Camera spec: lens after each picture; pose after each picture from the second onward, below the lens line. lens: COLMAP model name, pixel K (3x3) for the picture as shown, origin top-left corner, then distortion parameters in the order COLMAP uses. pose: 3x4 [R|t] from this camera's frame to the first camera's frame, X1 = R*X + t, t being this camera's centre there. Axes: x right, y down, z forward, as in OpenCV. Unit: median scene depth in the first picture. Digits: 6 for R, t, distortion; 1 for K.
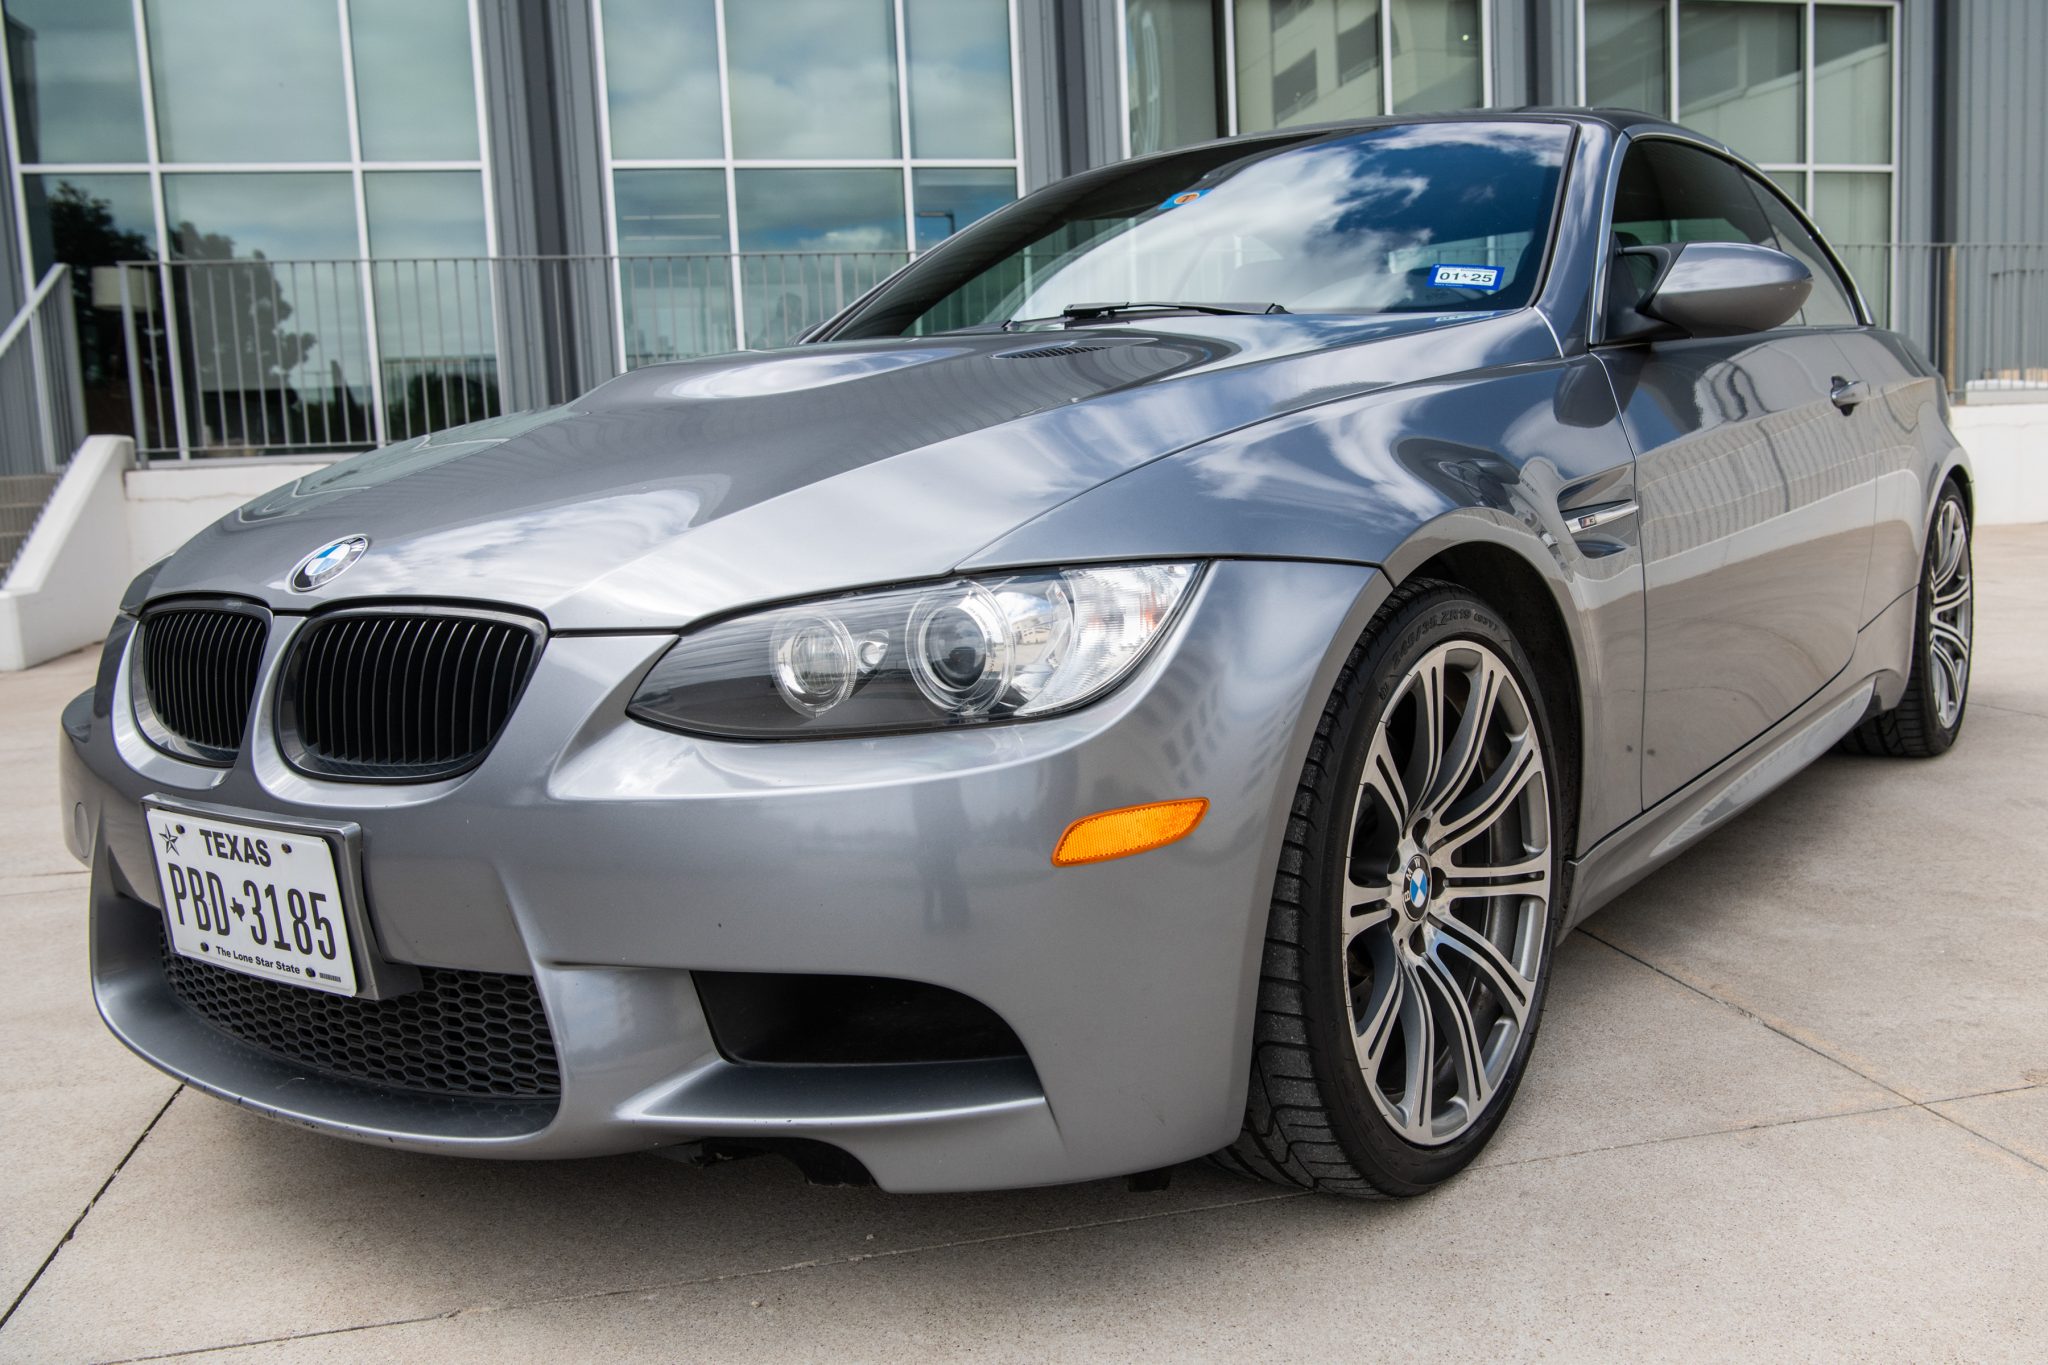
lens RADIAL K [[1815.0, 0, 1142.0], [0, 1815.0, 718.5], [0, 0, 1]] dist [-0.036930, 0.007140]
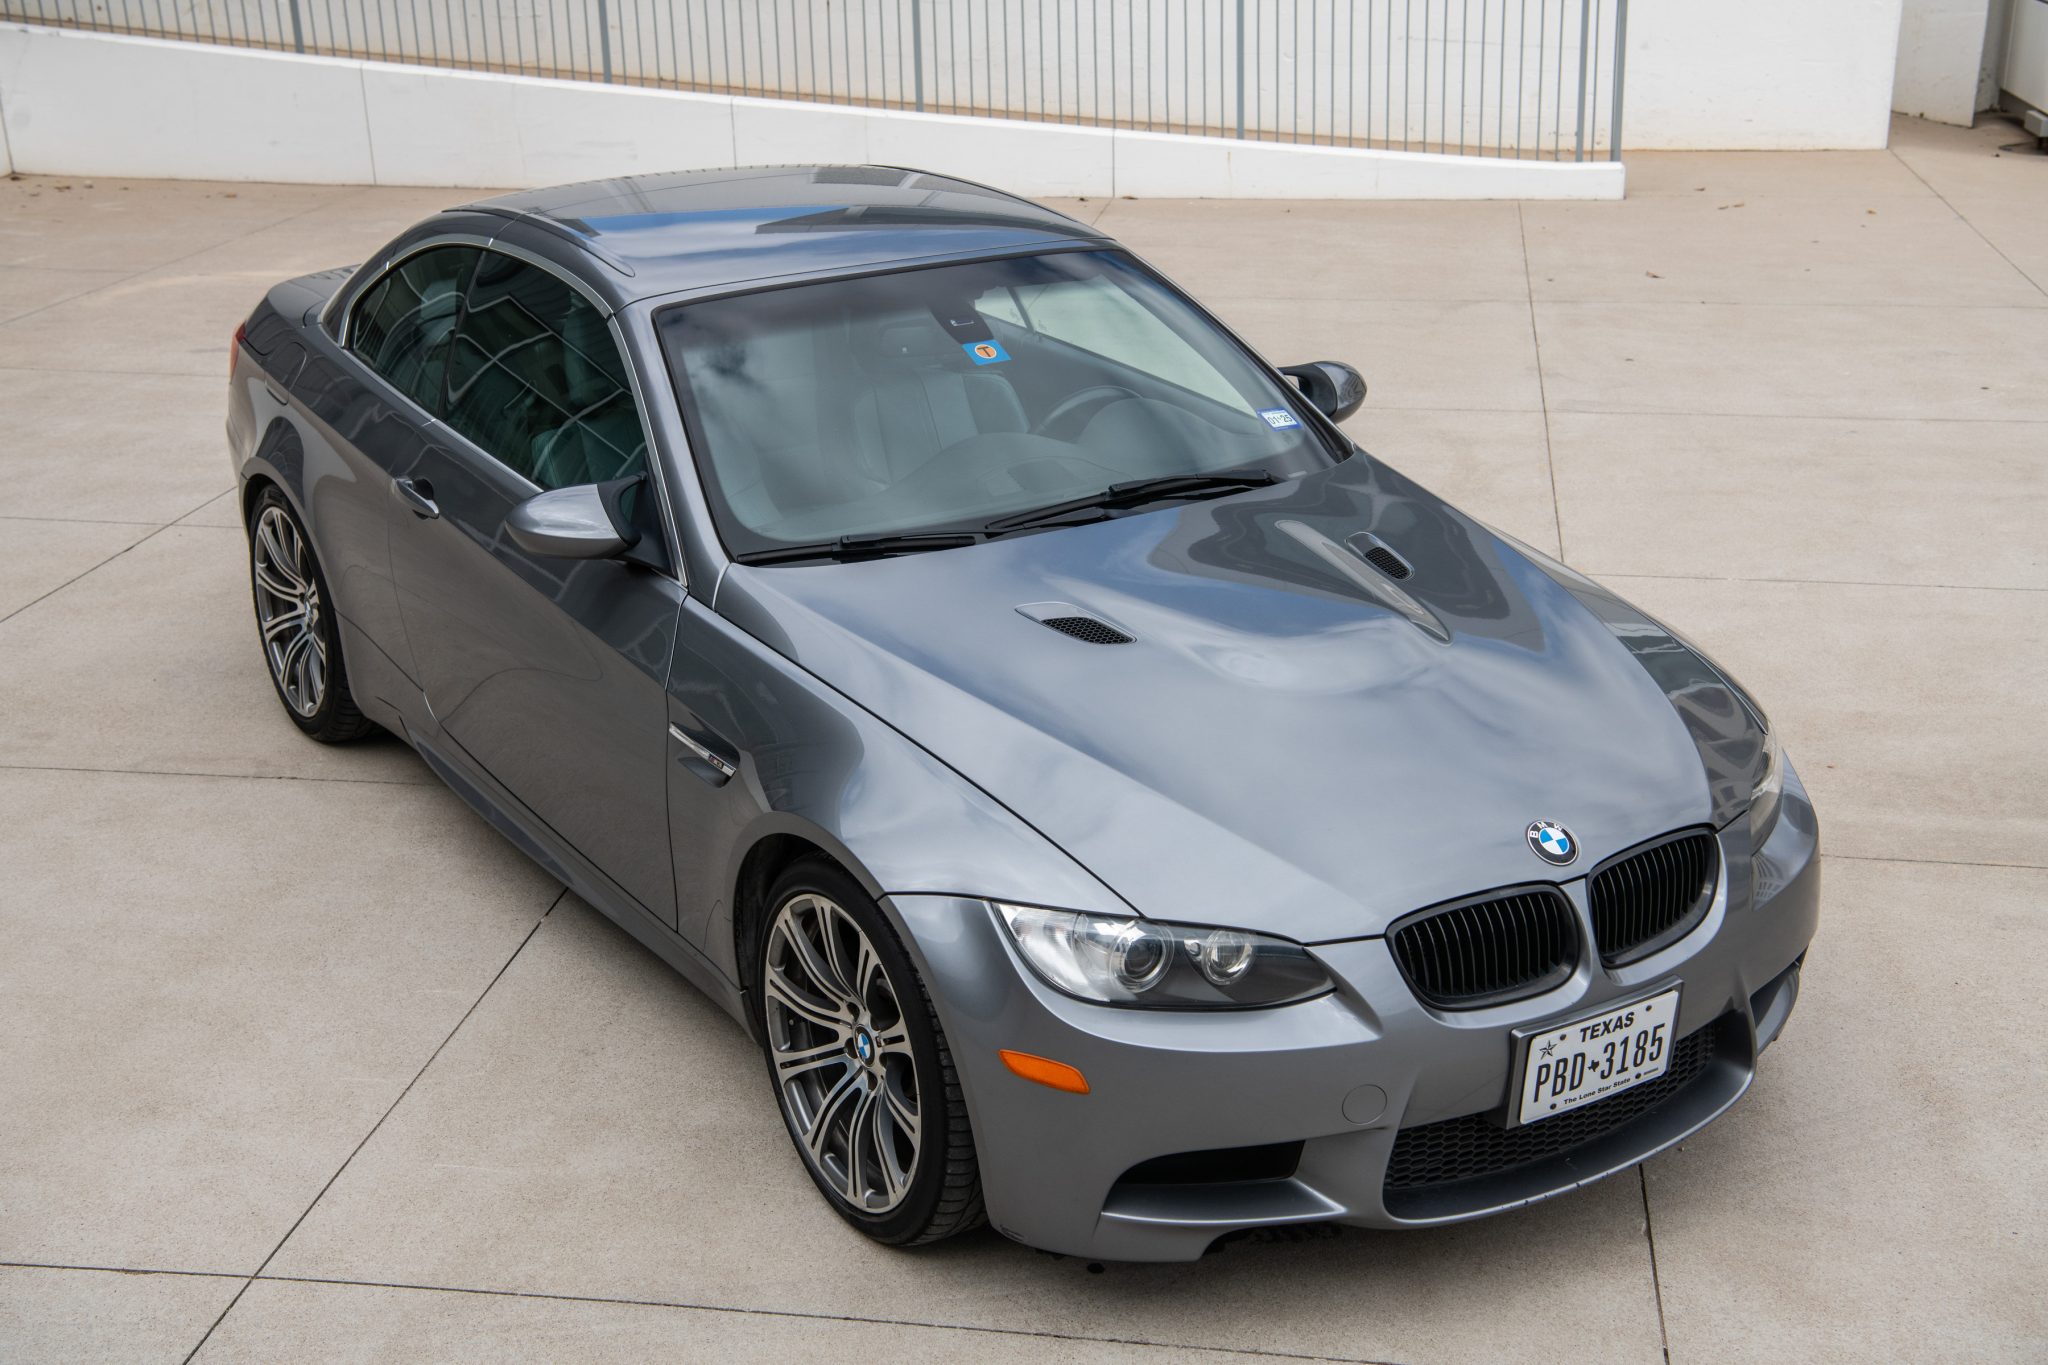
lens RADIAL K [[2491.3, 0, 1024.0], [0, 2491.3, 682.5], [0, 0, 1]] dist [0.102939, 0.035680]
pose [[0.414164, -0.273972, 0.867991, -2.377569], [0.137103, 0.961521, 0.238075, -0.764336], [-0.899817, 0.020402, 0.435789, 0.444189]]
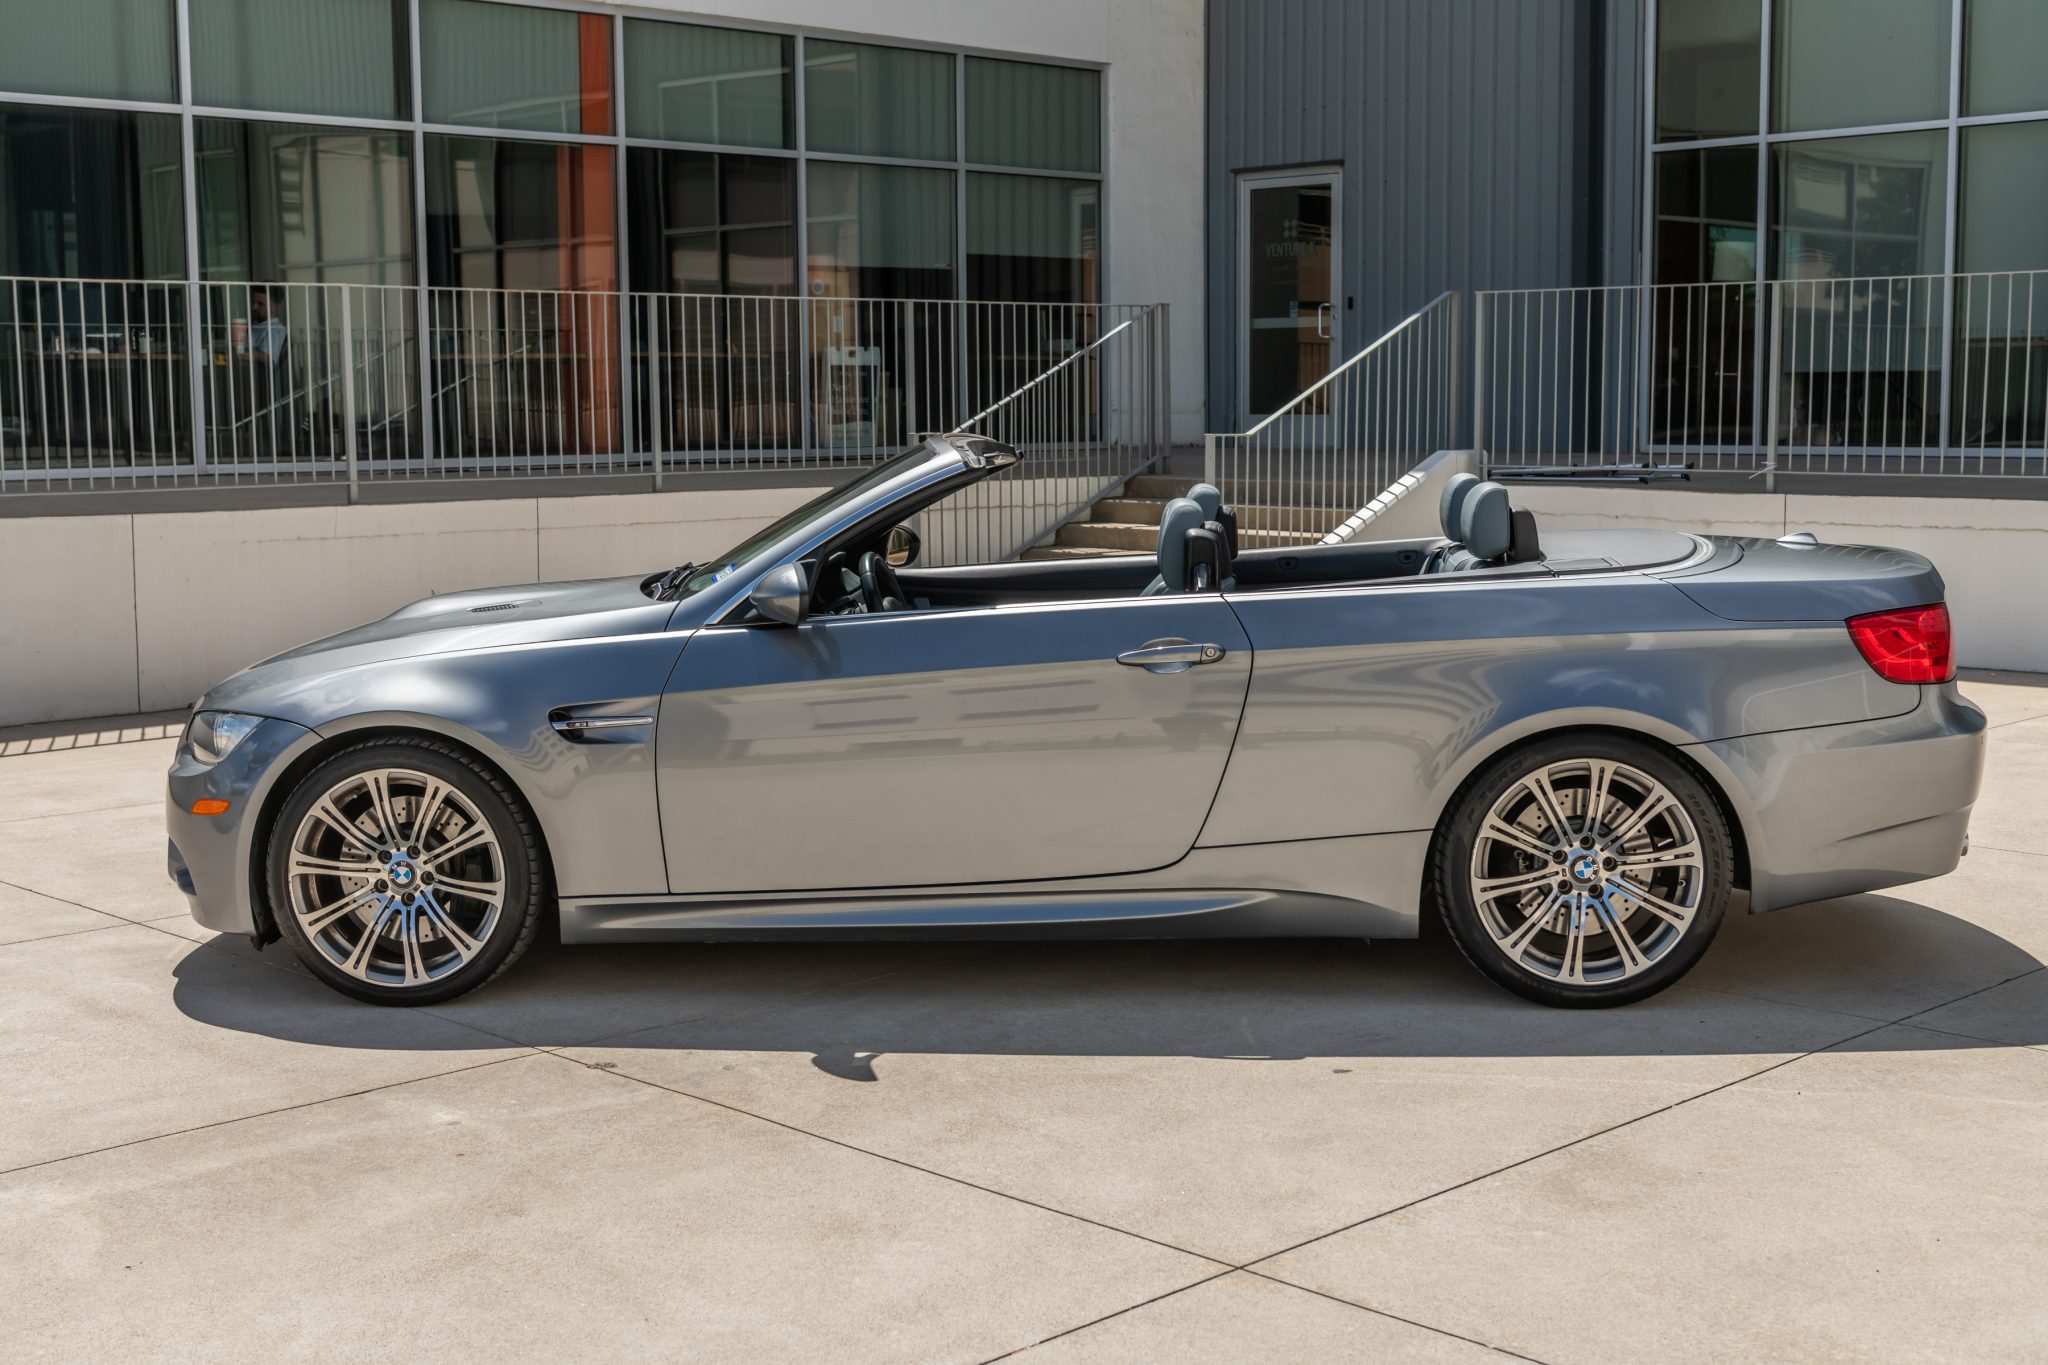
lens RADIAL K [[2581.0, 0, 1024.0], [0, 2581.0, 682.5], [0, 0, 1]] dist [0.001388, 0.013274]
pose [[0.492441, 0.131192, -0.860402, 3.391683], [-0.136396, 0.987992, 0.072582, -0.500264], [0.859592, 0.081613, 0.504421, 0.027600]]
